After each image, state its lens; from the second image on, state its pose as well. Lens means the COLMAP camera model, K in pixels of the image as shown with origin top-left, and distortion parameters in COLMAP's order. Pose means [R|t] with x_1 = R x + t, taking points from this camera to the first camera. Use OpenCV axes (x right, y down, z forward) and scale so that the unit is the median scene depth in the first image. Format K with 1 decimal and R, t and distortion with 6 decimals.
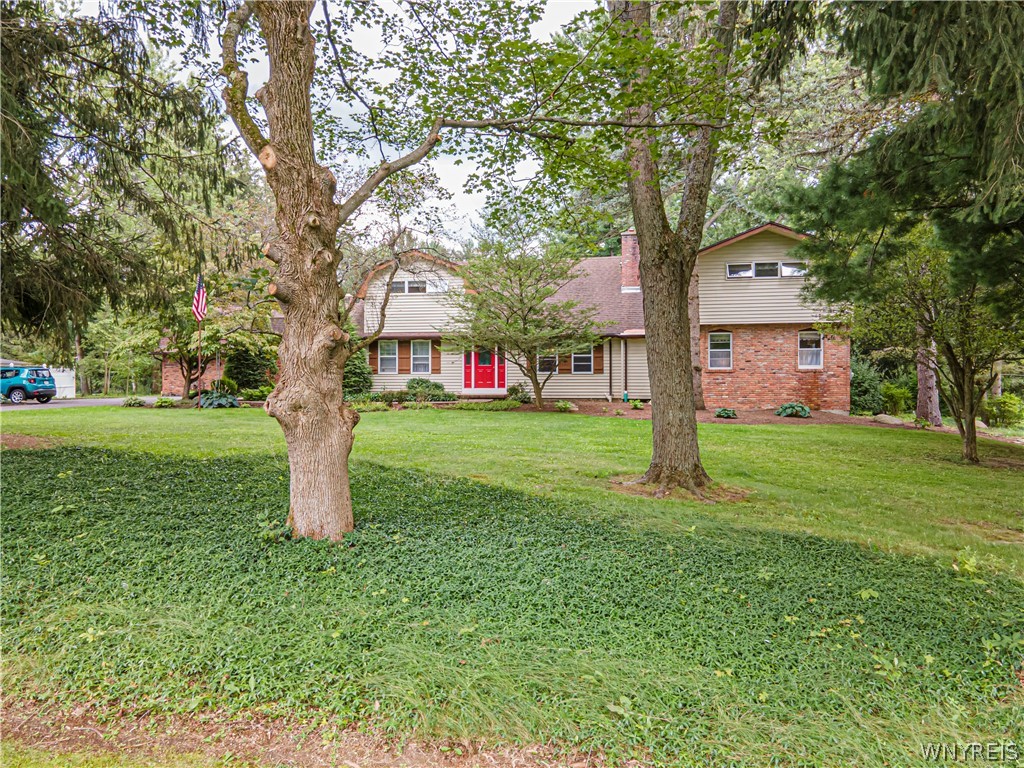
lens RADIAL K [[744.6, 0, 512.0], [0, 744.6, 384.0], [0, 0, 1]] dist [0.063119, 0.001826]
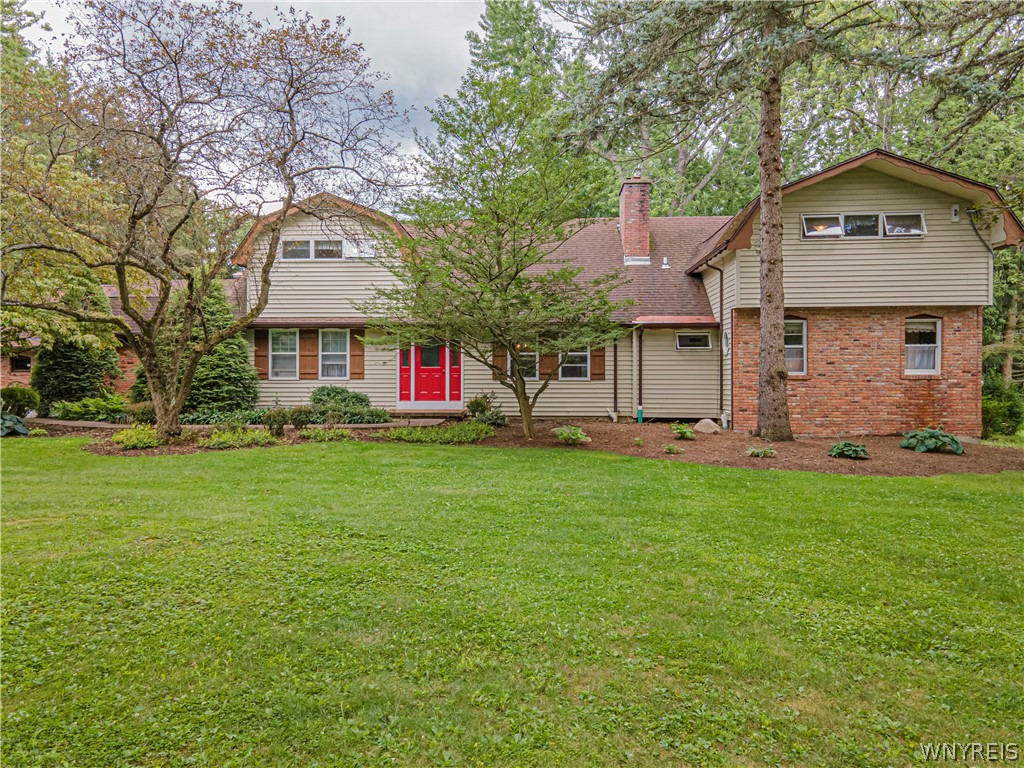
lens RADIAL K [[744.6, 0, 512.0], [0, 744.6, 384.0], [0, 0, 1]] dist [0.063119, 0.001826]
pose [[0.994657, 0.001556, 0.103226, -0.034256], [-0.001465, 0.999998, -0.000963, -0.009776], [-0.103227, 0.000806, 0.994657, 0.331926]]
